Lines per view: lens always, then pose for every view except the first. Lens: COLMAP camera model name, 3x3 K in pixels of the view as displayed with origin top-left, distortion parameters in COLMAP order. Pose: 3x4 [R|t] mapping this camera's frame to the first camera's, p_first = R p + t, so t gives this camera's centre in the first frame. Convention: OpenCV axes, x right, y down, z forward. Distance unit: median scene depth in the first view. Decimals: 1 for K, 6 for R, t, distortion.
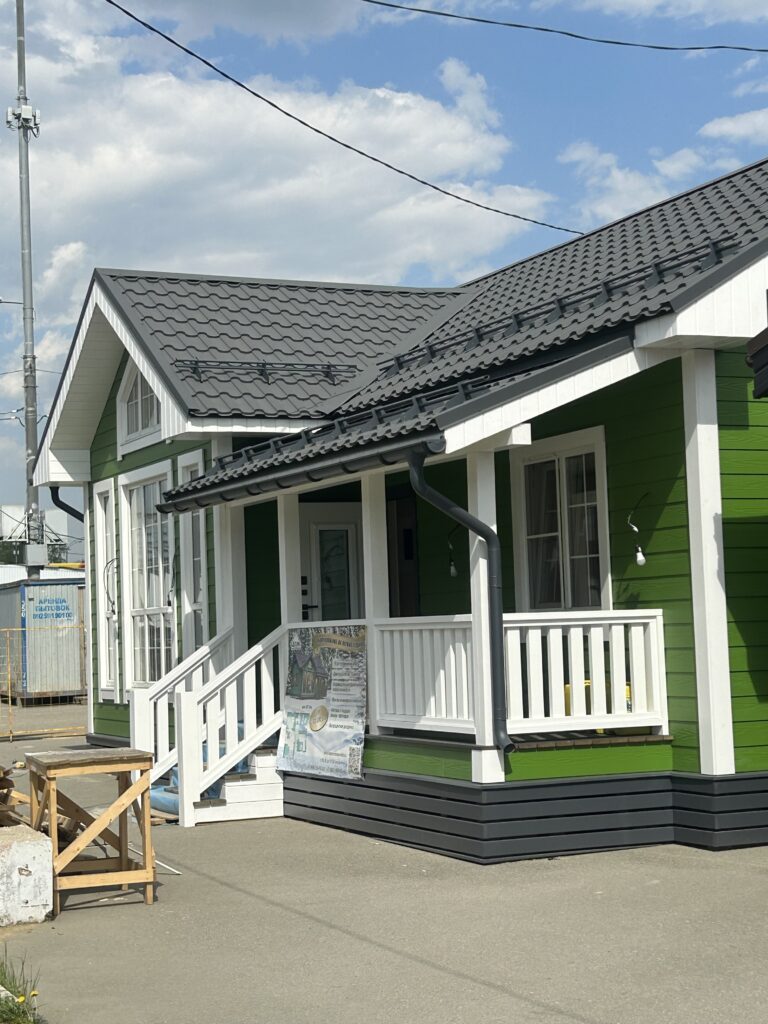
lens RADIAL K [[1939.0, 0, 384.0], [0, 1939.0, 512.0], [0, 0, 1]] dist [0.024749, -0.035667]
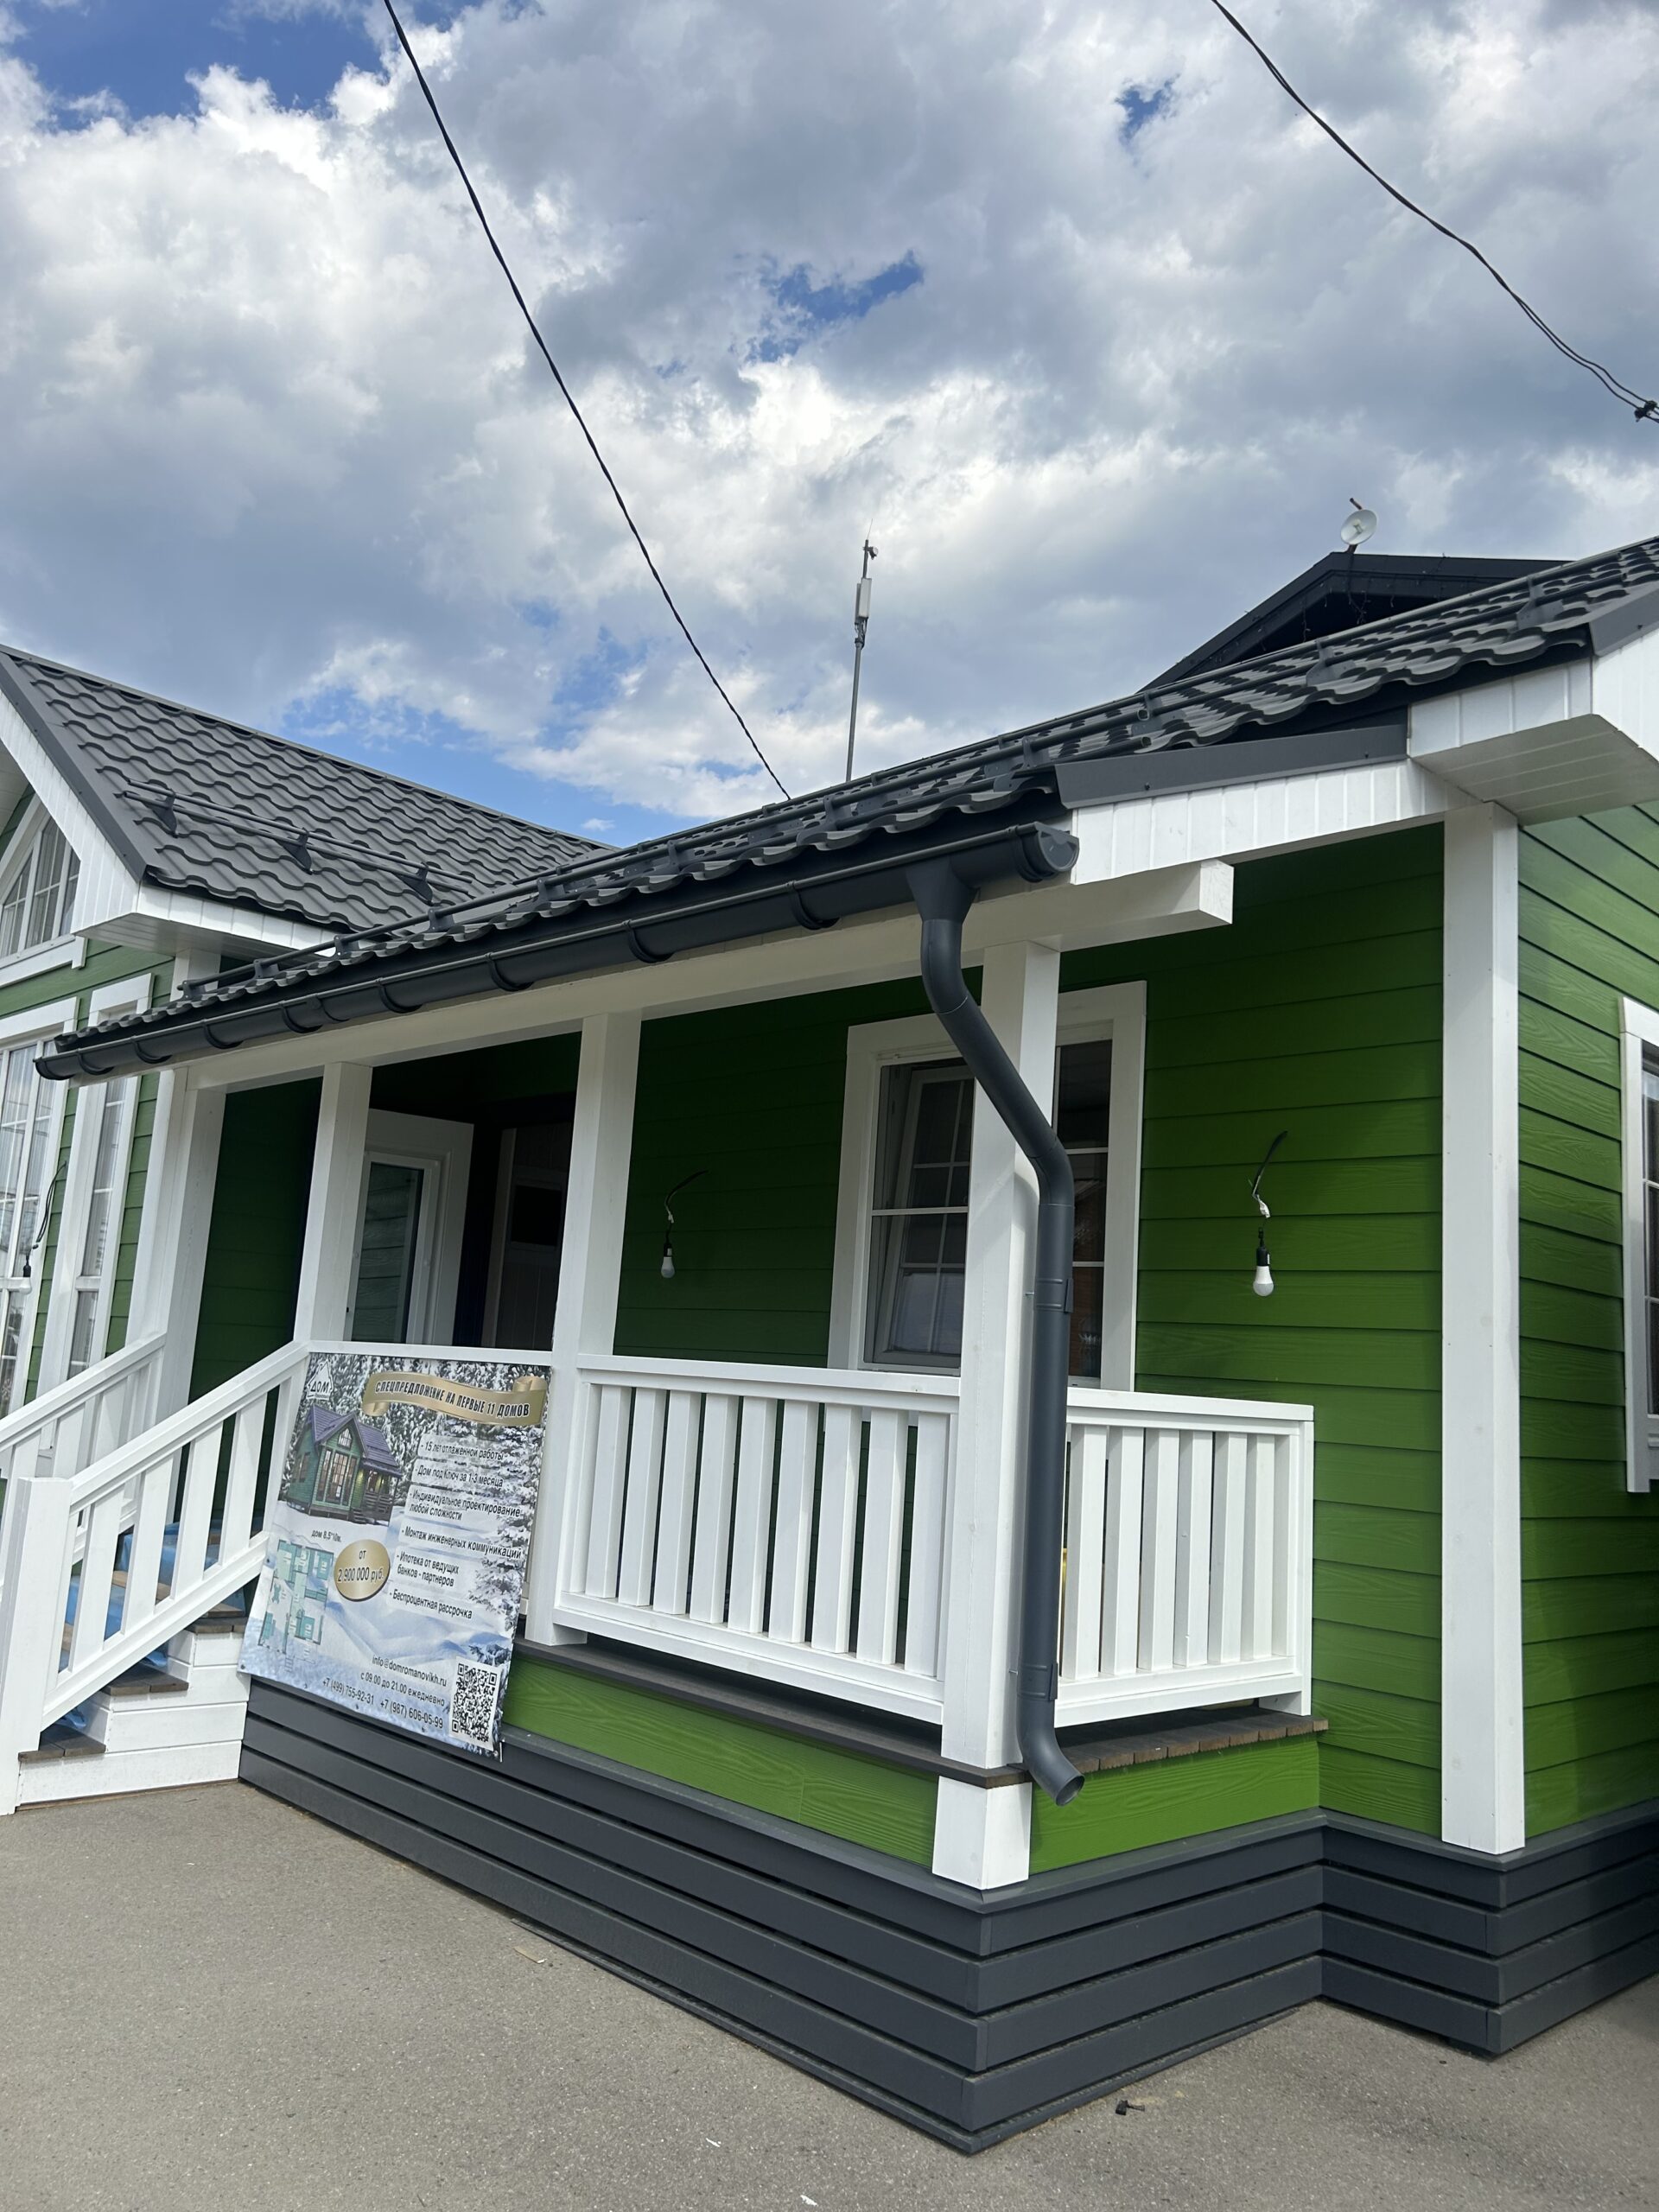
lens RADIAL K [[1696.8, 0, 829.5], [0, 1696.8, 1106.0], [0, 0, 1]] dist [0.060258, -0.113292]
pose [[0.937677, 0.147125, 0.314828, -0.073861], [-0.117483, 0.986824, -0.111252, 0.035482], [-0.327047, 0.067331, 0.942606, 0.612194]]
